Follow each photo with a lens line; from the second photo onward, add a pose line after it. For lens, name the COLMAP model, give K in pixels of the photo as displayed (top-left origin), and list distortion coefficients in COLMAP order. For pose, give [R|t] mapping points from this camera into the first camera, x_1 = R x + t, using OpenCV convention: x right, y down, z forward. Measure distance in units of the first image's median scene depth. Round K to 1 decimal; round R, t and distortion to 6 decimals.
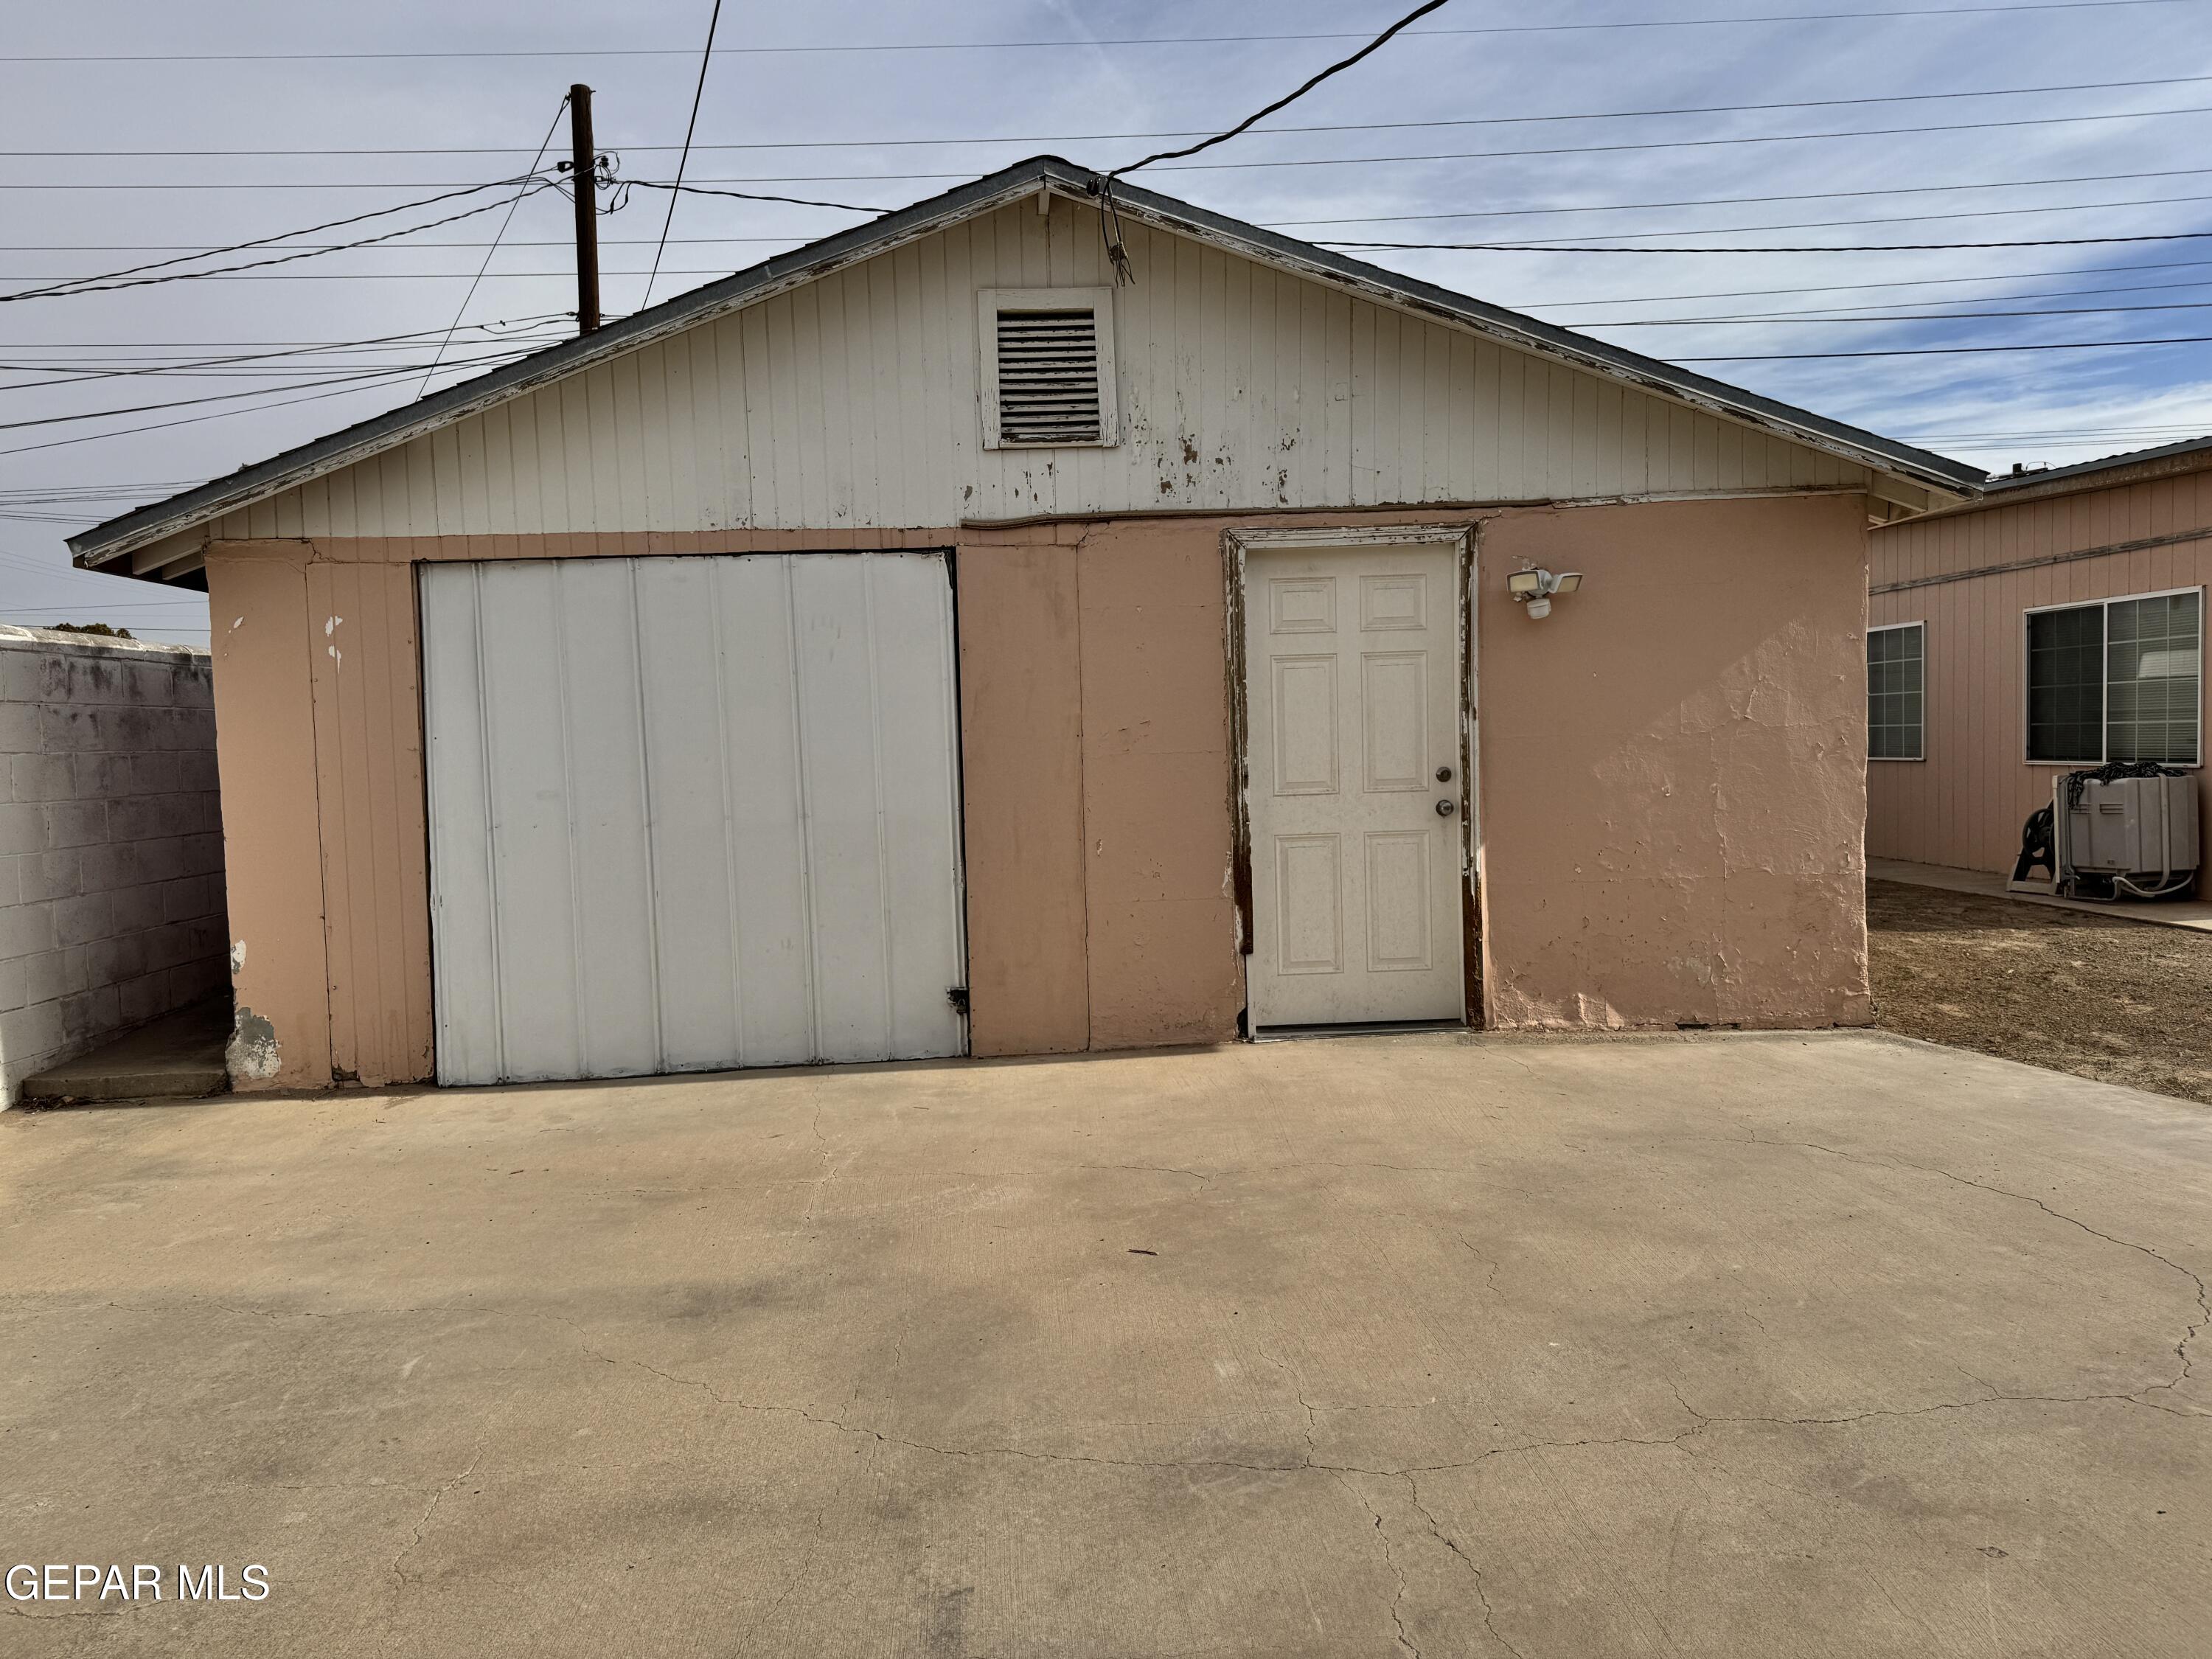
lens RADIAL K [[1543.0, 0, 1103.8], [0, 1543.0, 838.5], [0, 0, 1]] dist [0.125222, -0.165748]
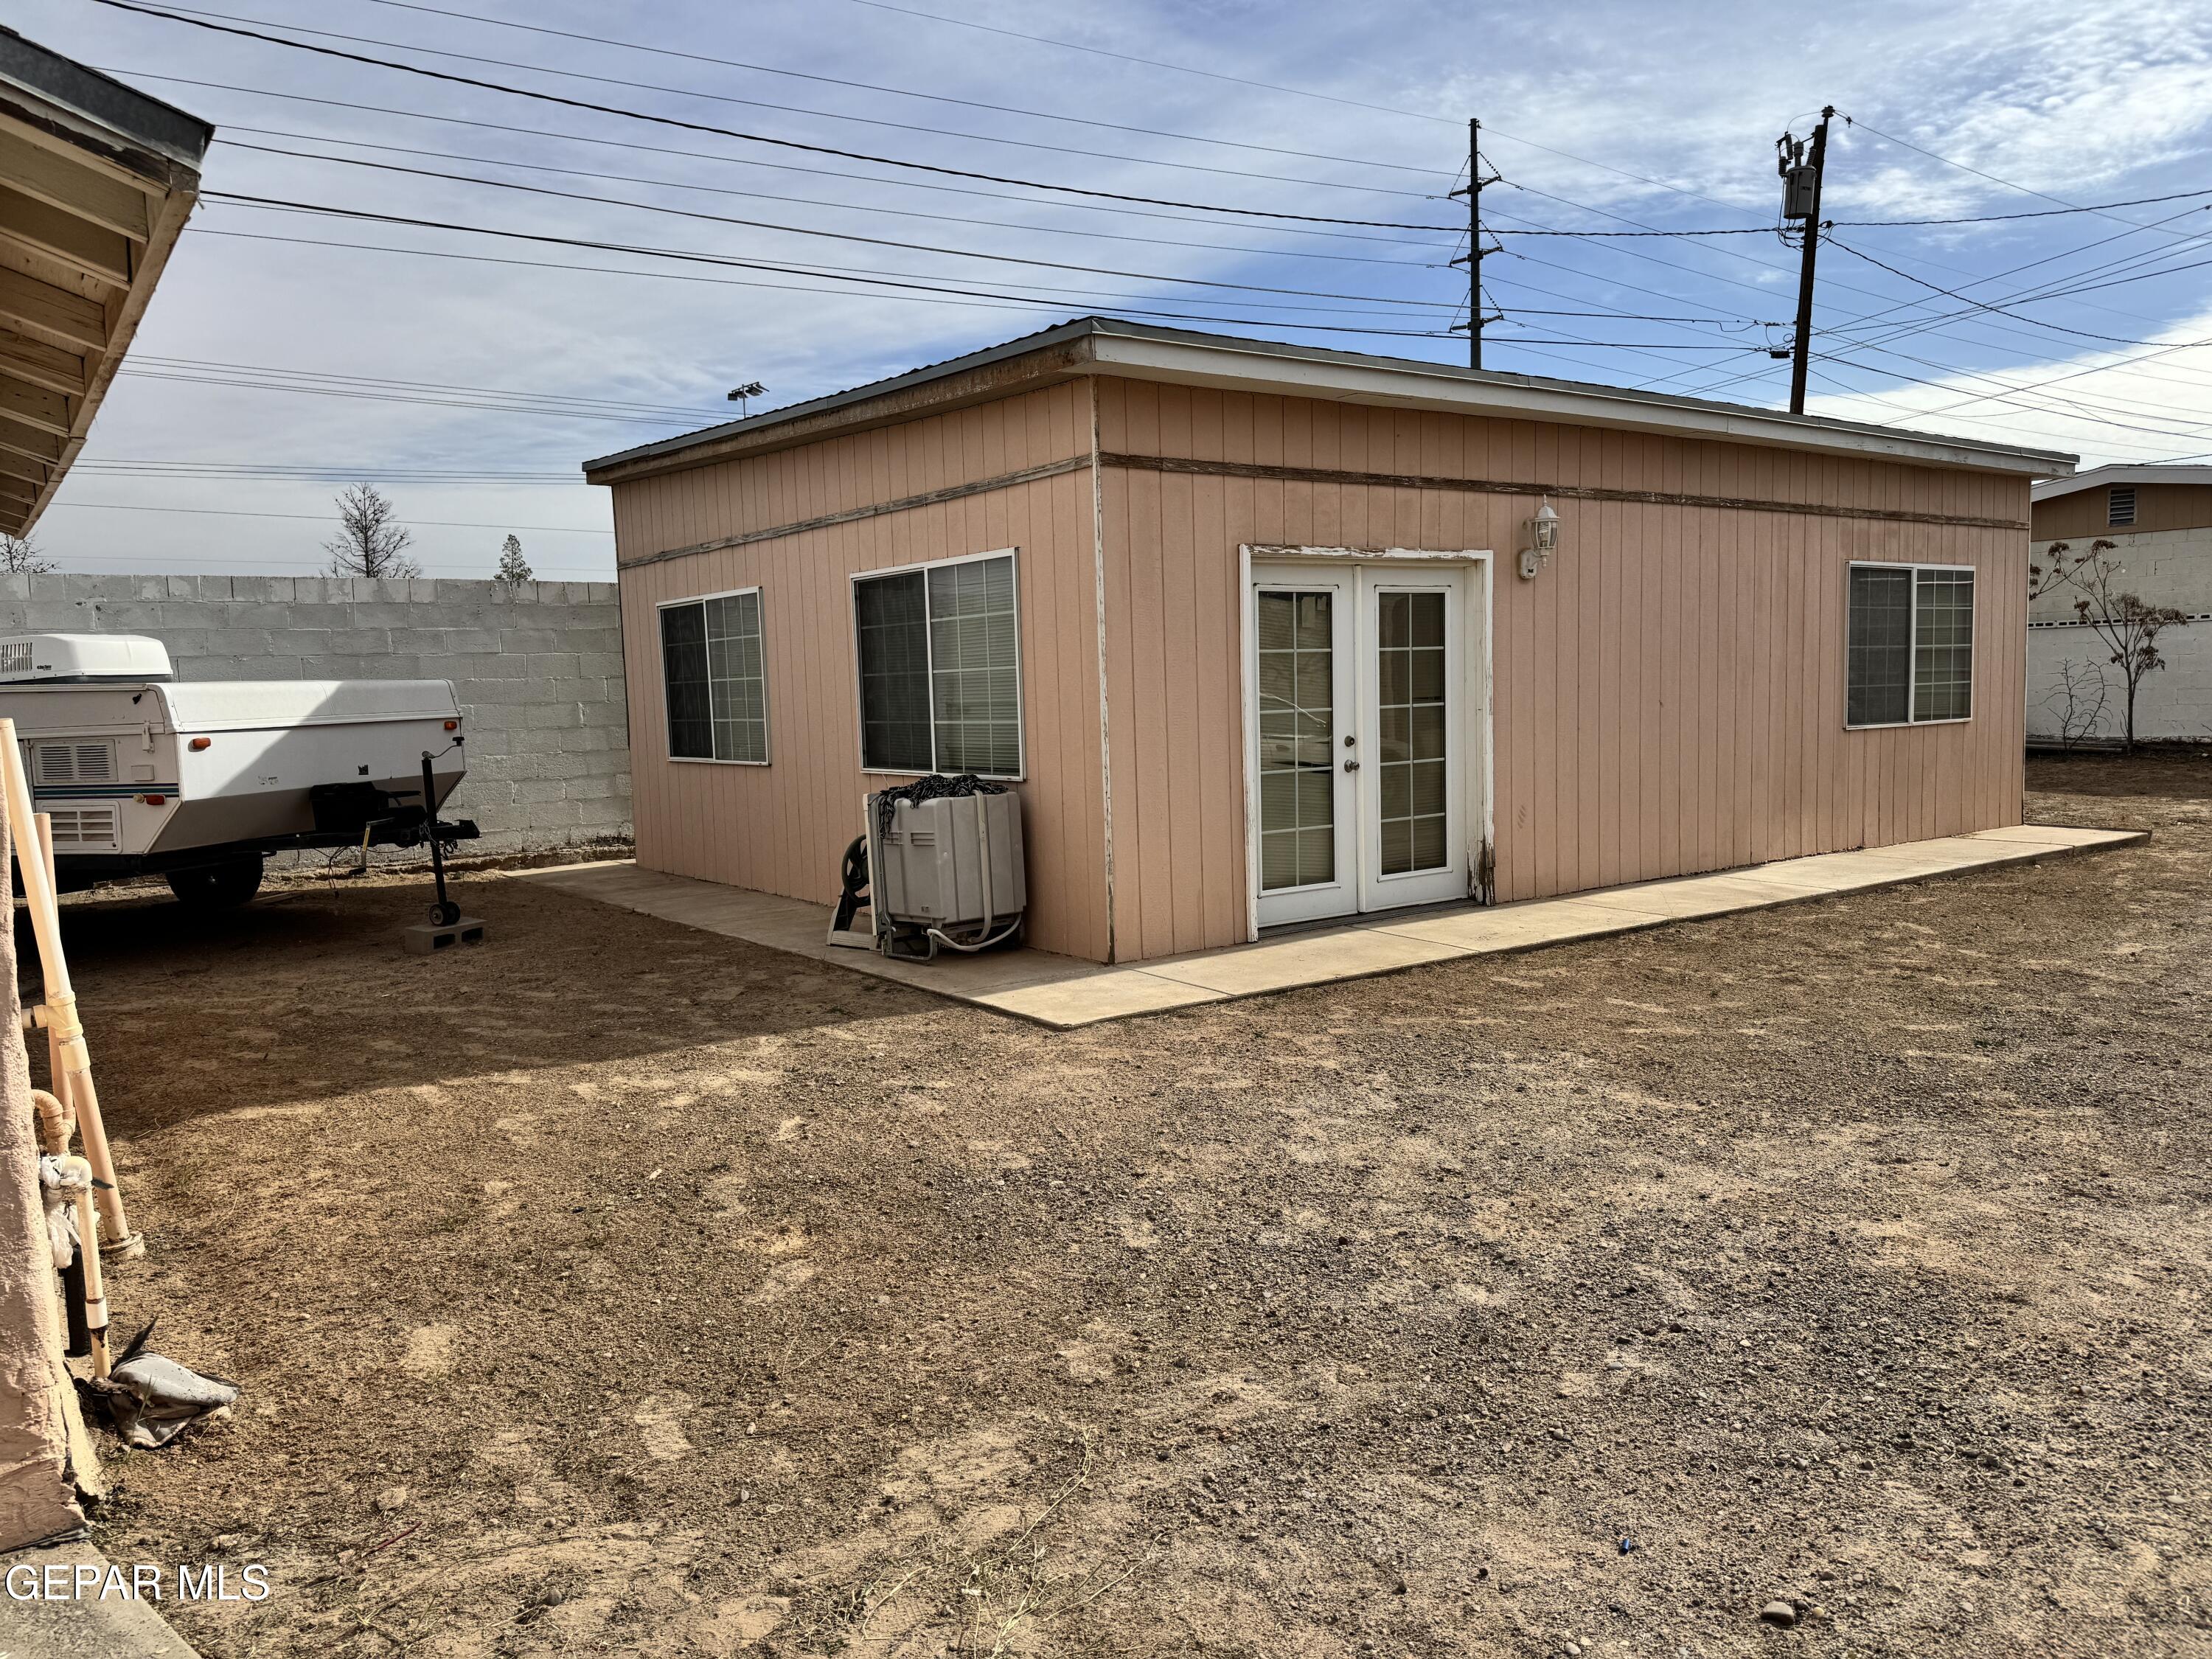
lens RADIAL K [[1543.0, 0, 1103.8], [0, 1543.0, 838.5], [0, 0, 1]] dist [0.125222, -0.165748]
pose [[0.848895, -0.057205, 0.525456, 0.316281], [0.046135, 0.998351, 0.034155, -0.039639], [-0.526544, -0.004752, 0.850135, 0.317303]]
